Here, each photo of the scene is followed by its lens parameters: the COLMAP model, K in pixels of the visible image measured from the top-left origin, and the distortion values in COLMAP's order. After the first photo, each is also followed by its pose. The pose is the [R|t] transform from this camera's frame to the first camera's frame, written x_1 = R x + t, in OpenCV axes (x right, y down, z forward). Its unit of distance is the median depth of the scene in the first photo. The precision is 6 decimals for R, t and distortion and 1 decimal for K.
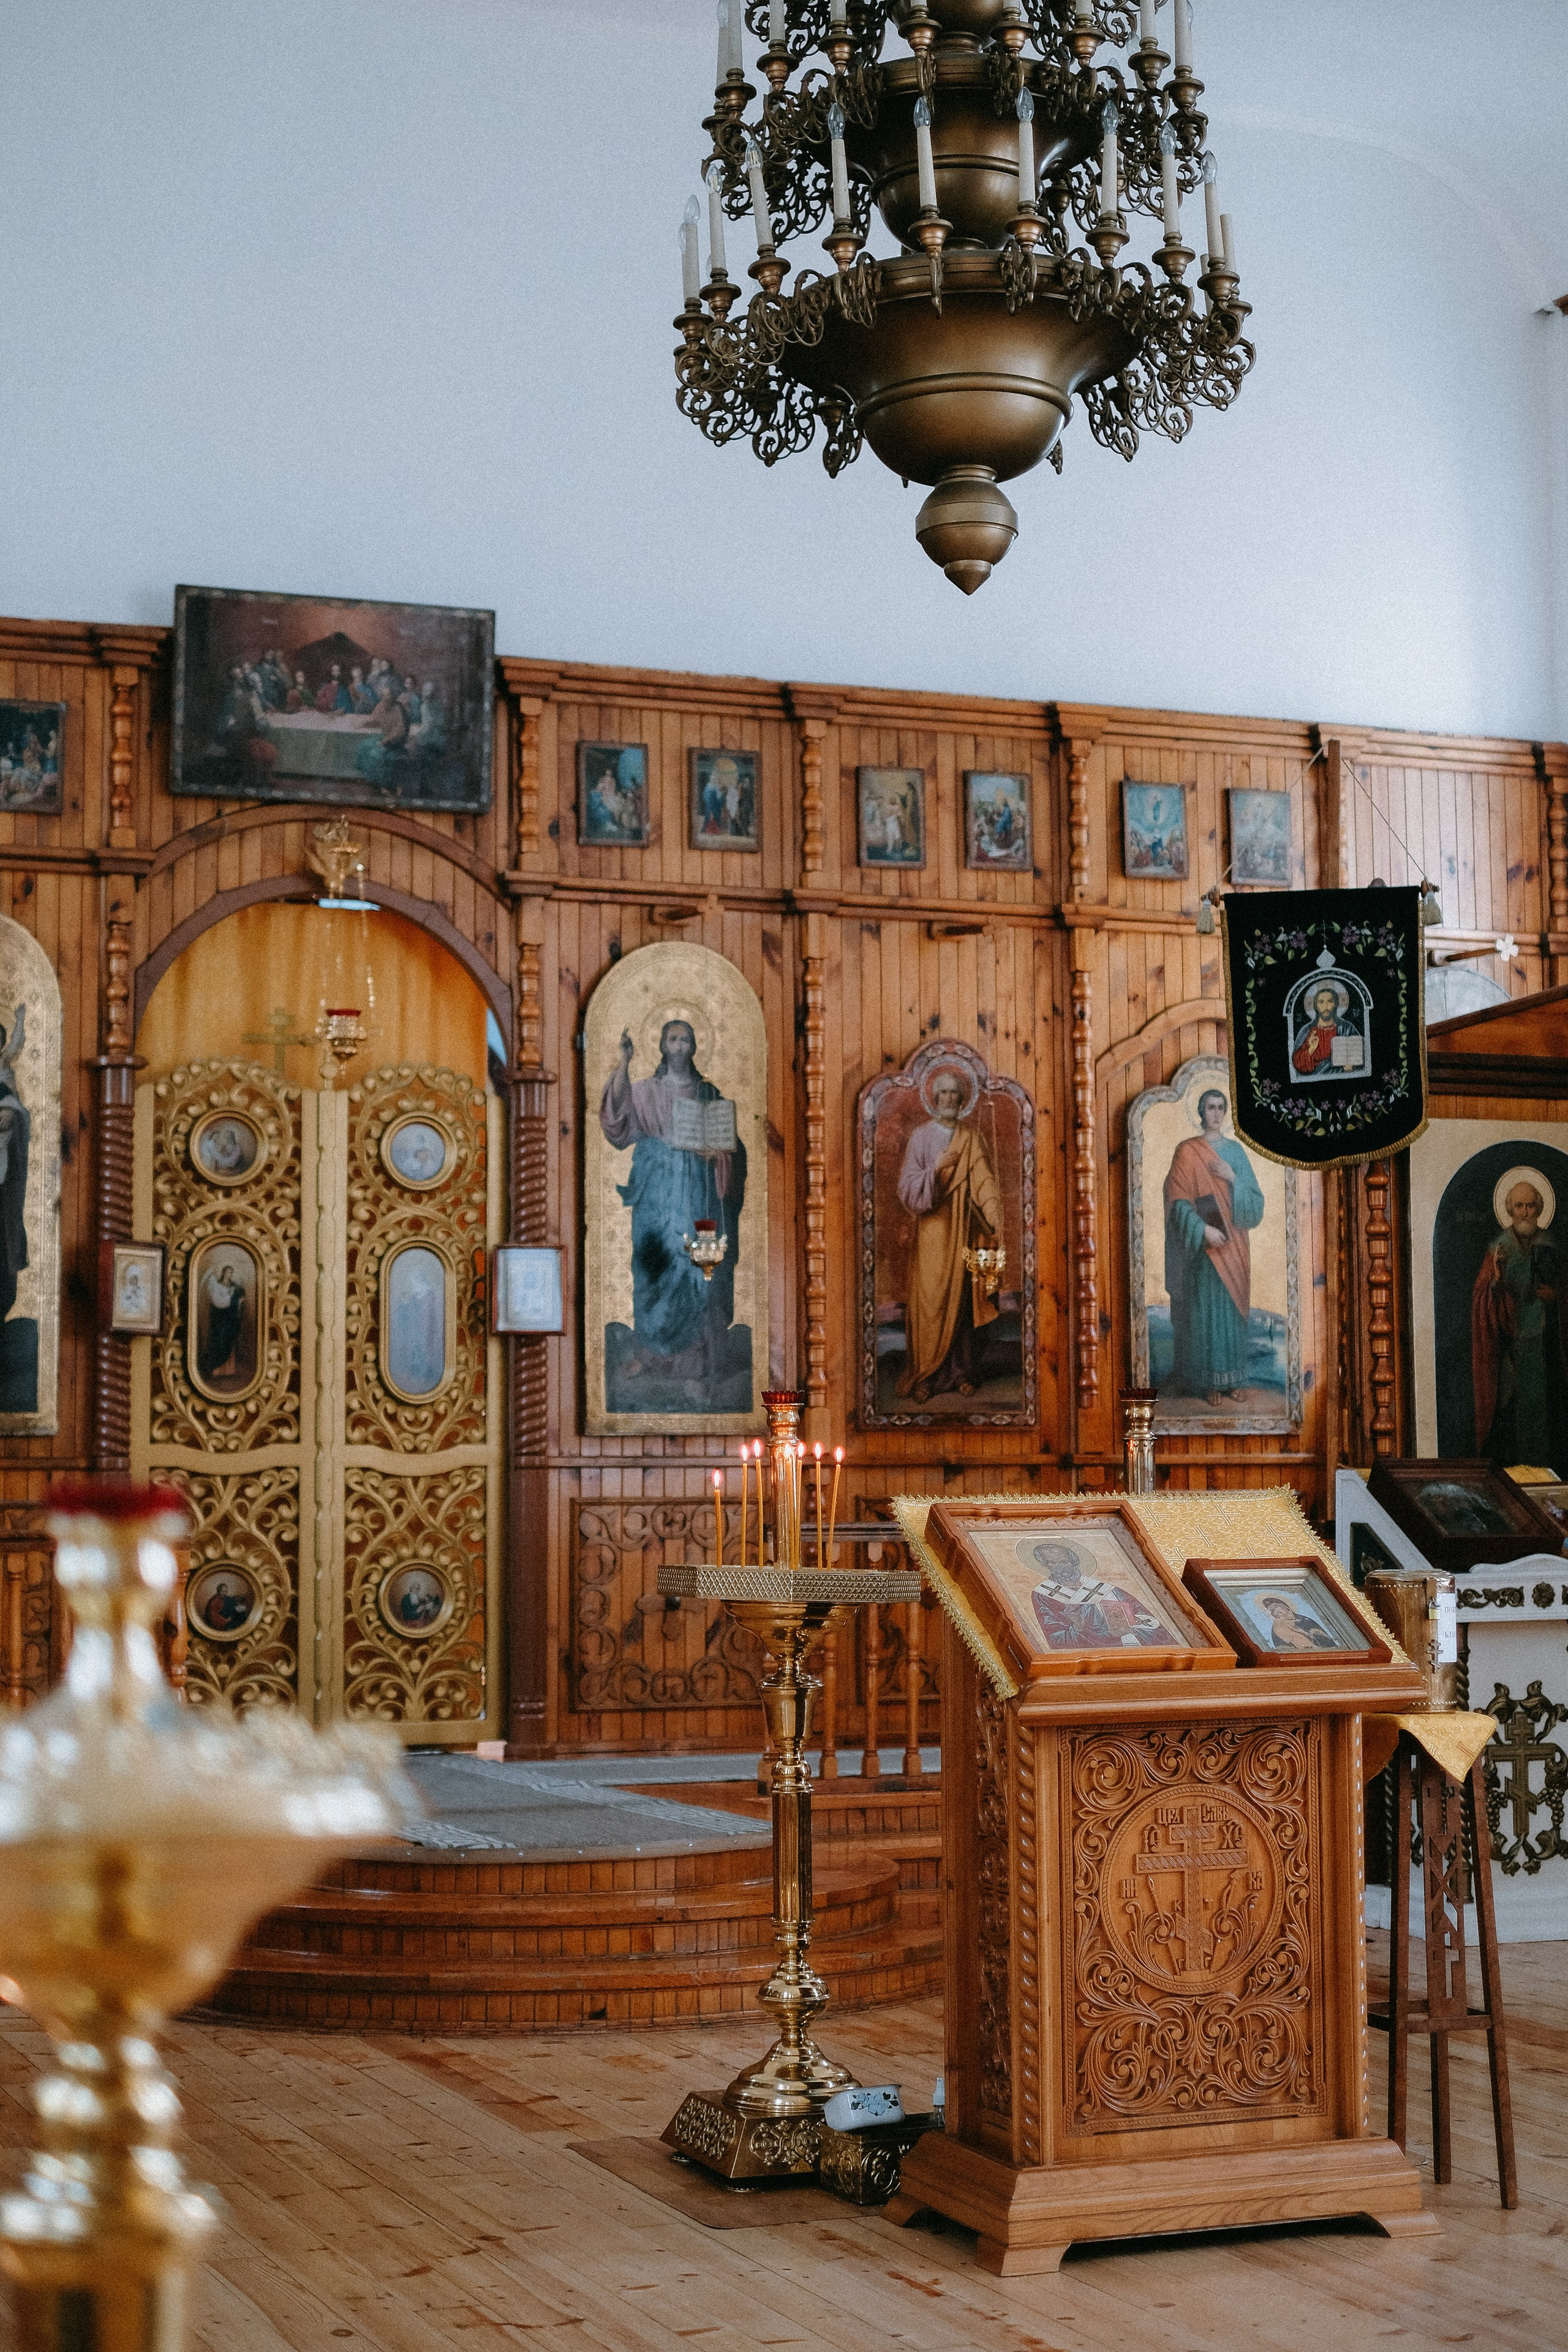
lens RADIAL K [[3691.8, 0, 786.5], [0, 3691.8, 1166.8], [0, 0, 1]] dist [-0.019282, 0.000000]
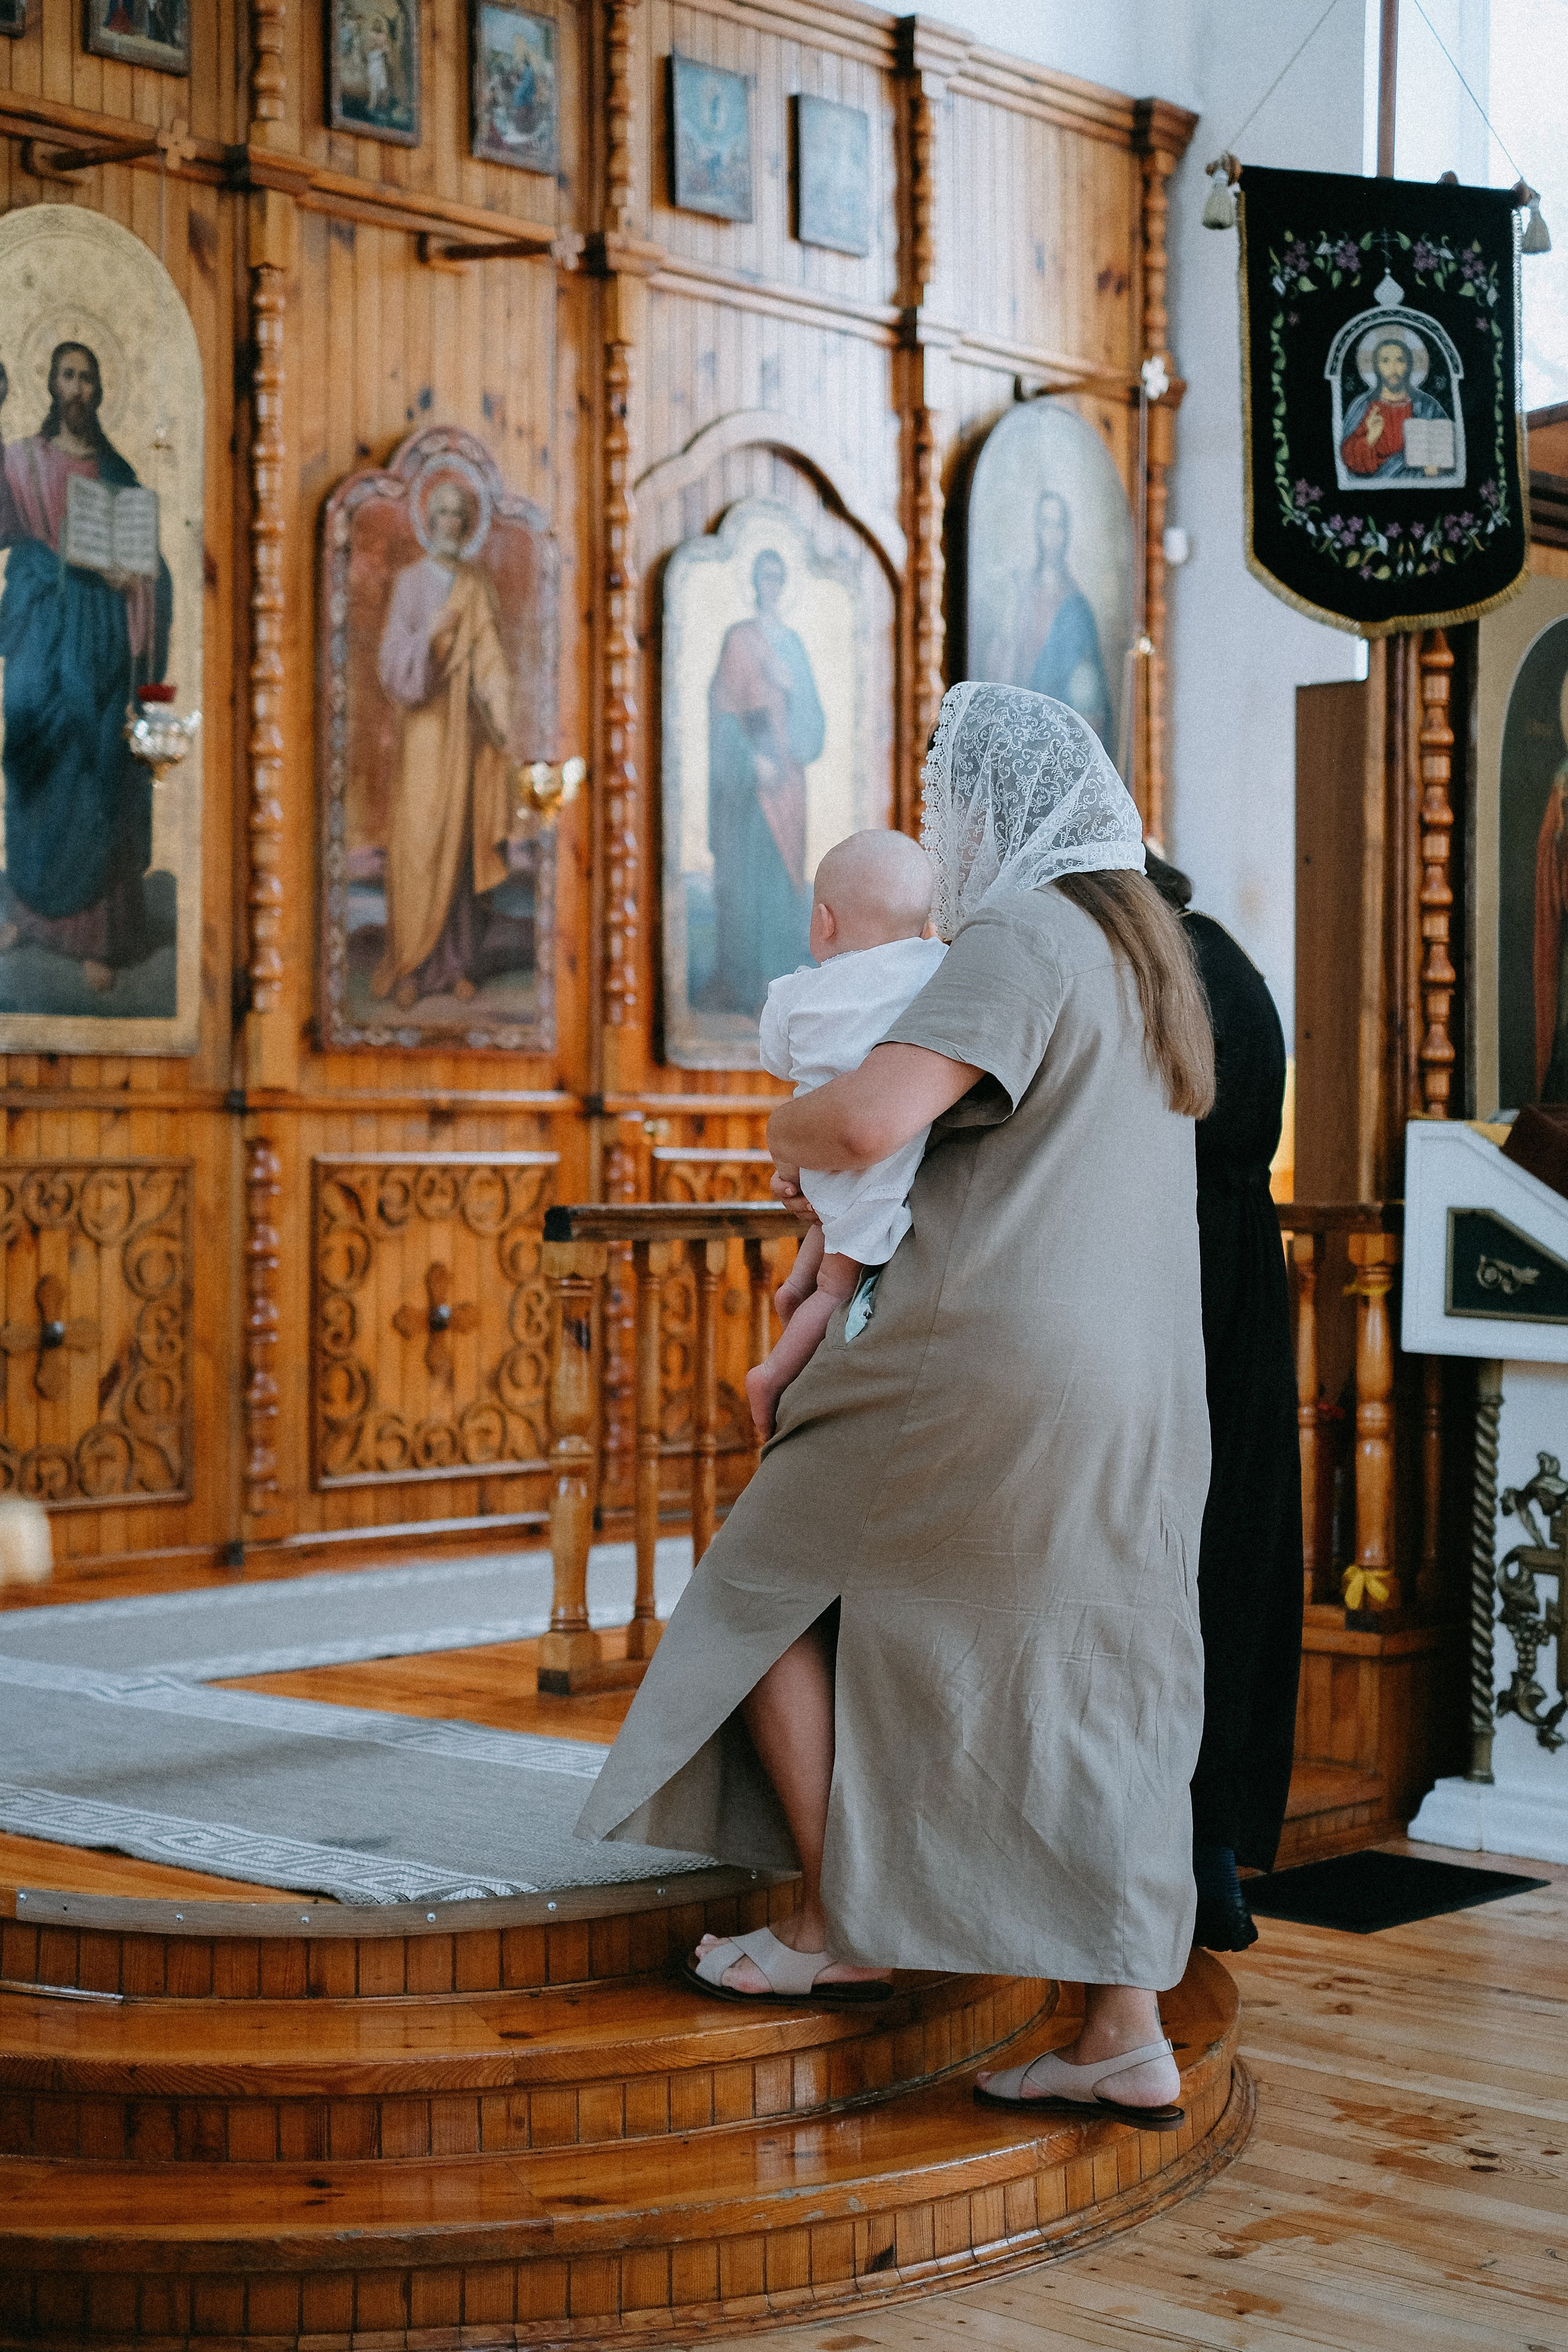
lens RADIAL K [[3691.8, 0, 792.5], [0, 3691.8, 1179.5], [0, 0, 1]] dist [-0.019282, 0.000000]
pose [[0.900390, 0.002191, 0.435078, -0.184678], [-0.044824, 0.995134, 0.087750, 0.036417], [-0.432769, -0.098511, 0.896106, 0.428011]]
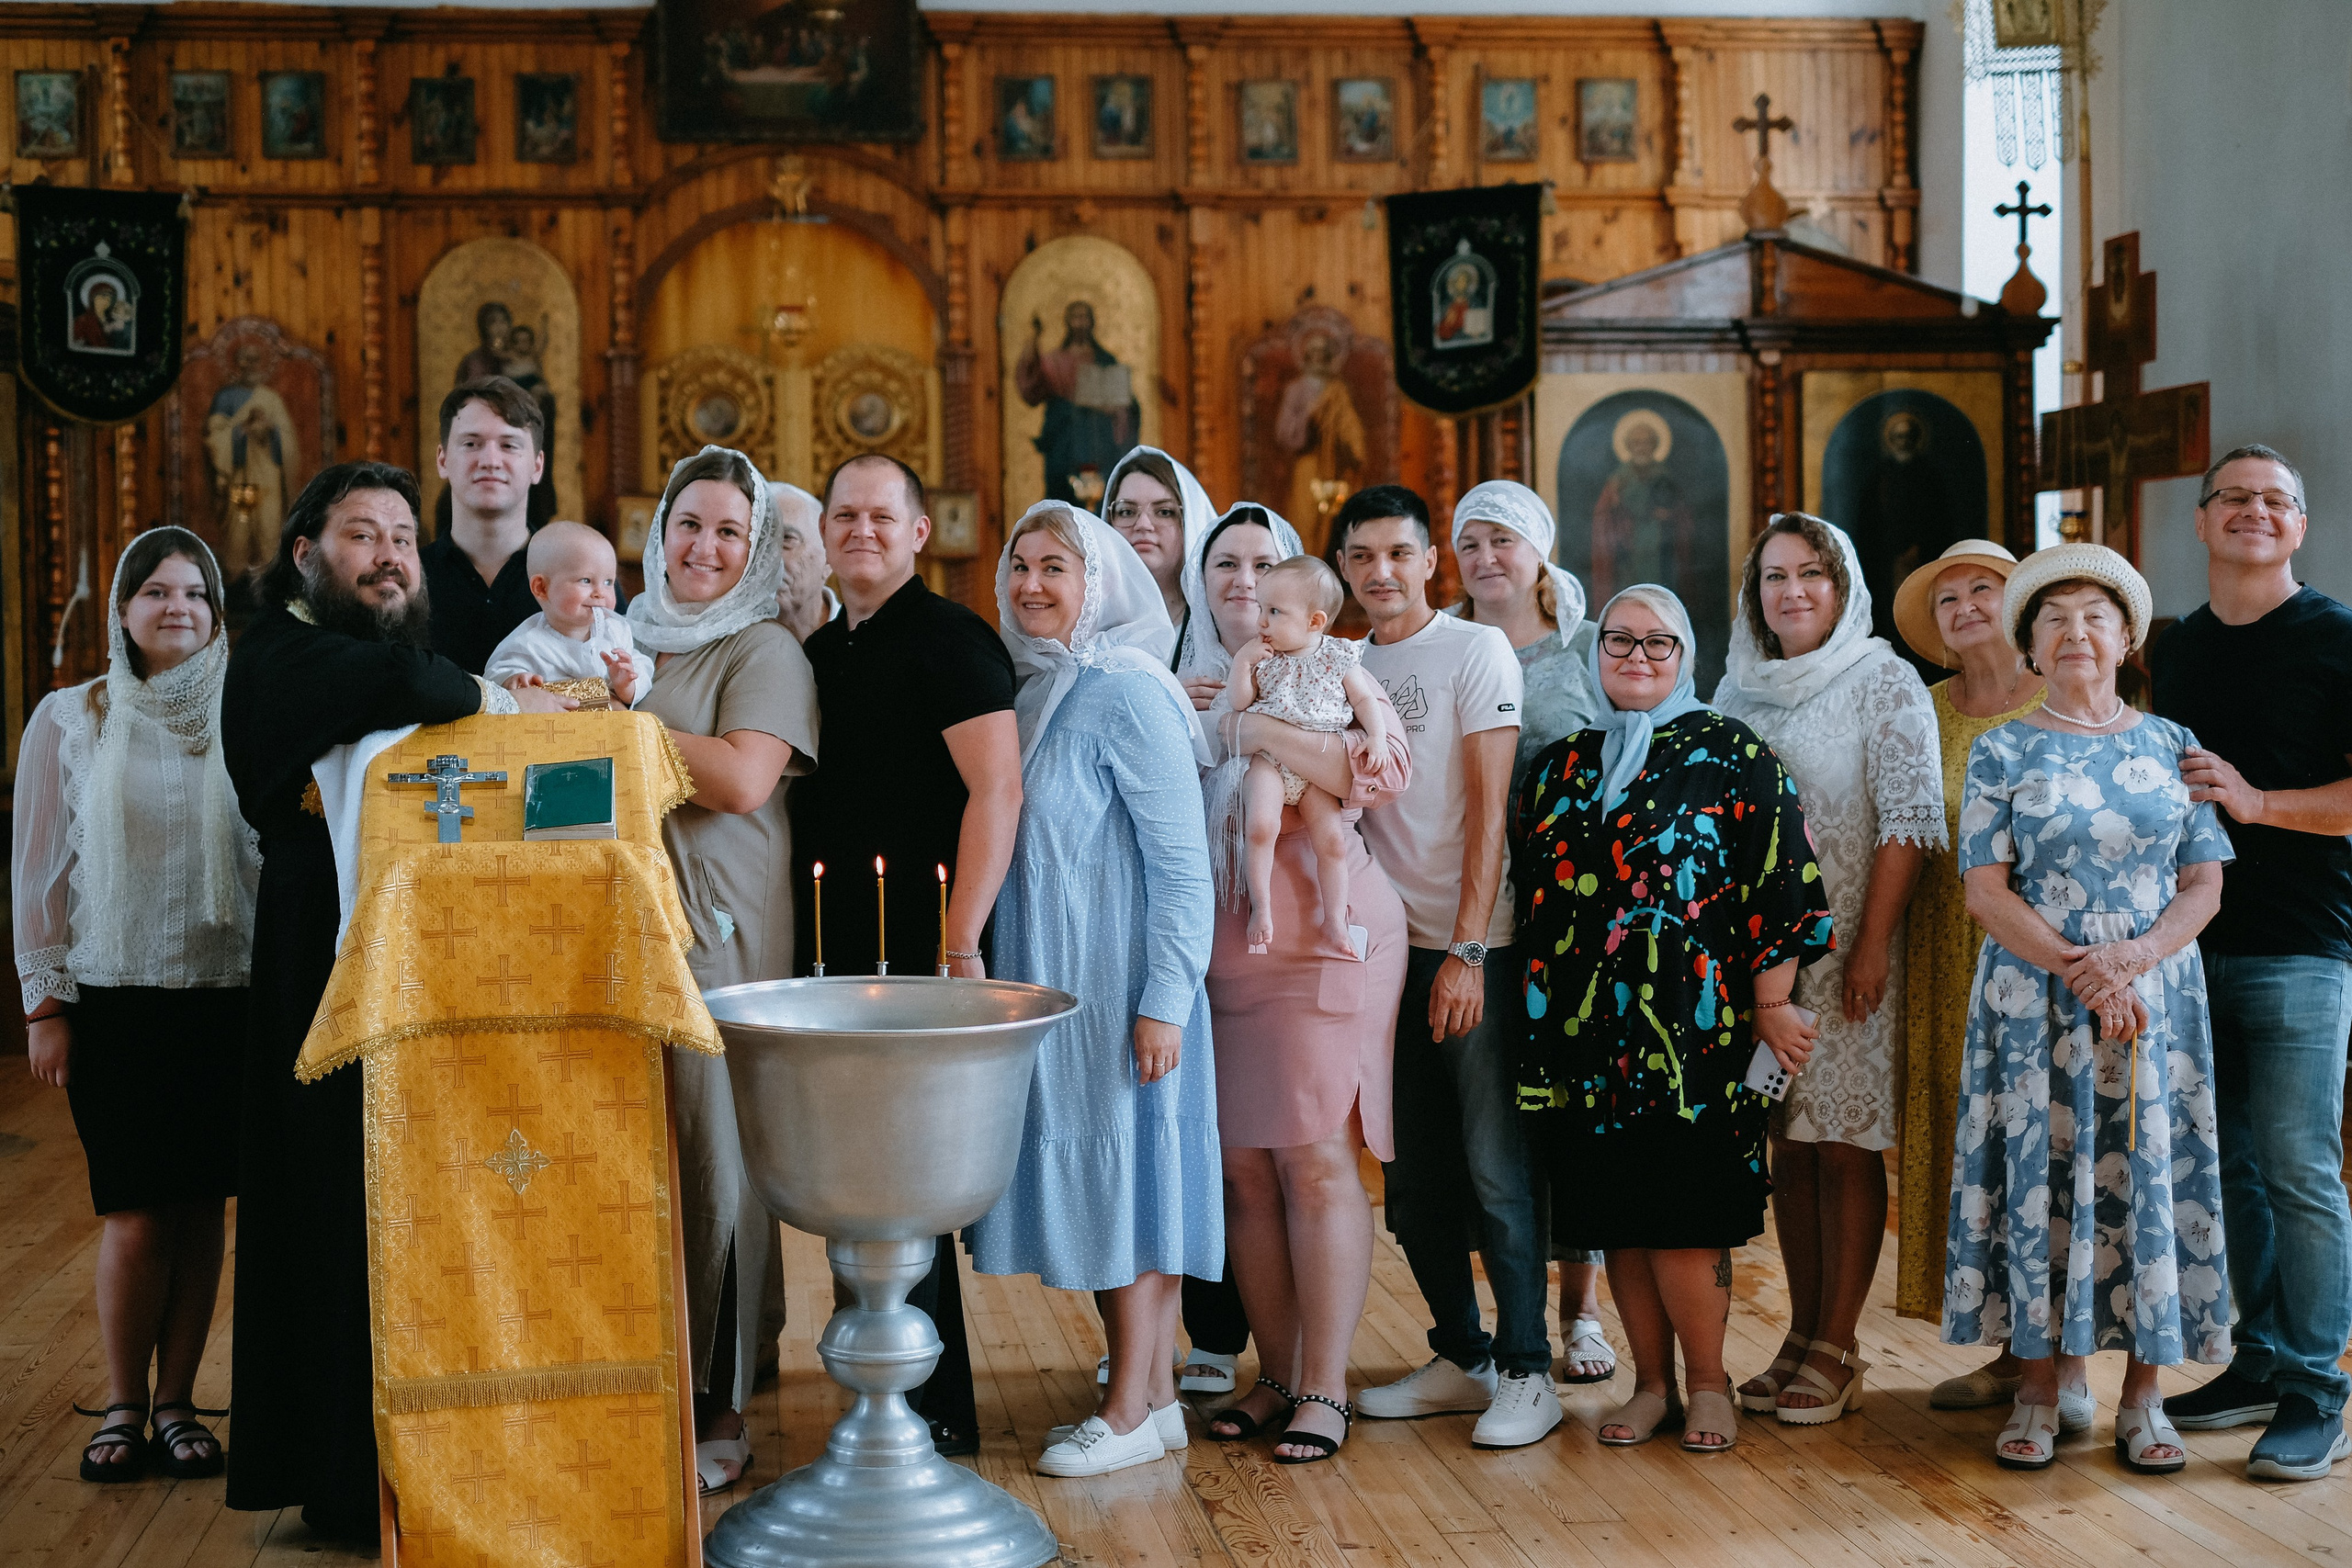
lens RADIAL K [[3691.4, 0, 1190.7], [0, 3691.4, 806.1], [0, 0, 1]] dist [-0.019282, 0.000000]
pose [[0.965335, 0.000914, -0.261014, 0.337305], [0.030870, 0.992576, 0.117645, -0.016475], [0.259184, -0.121625, 0.958139, -0.200019]]
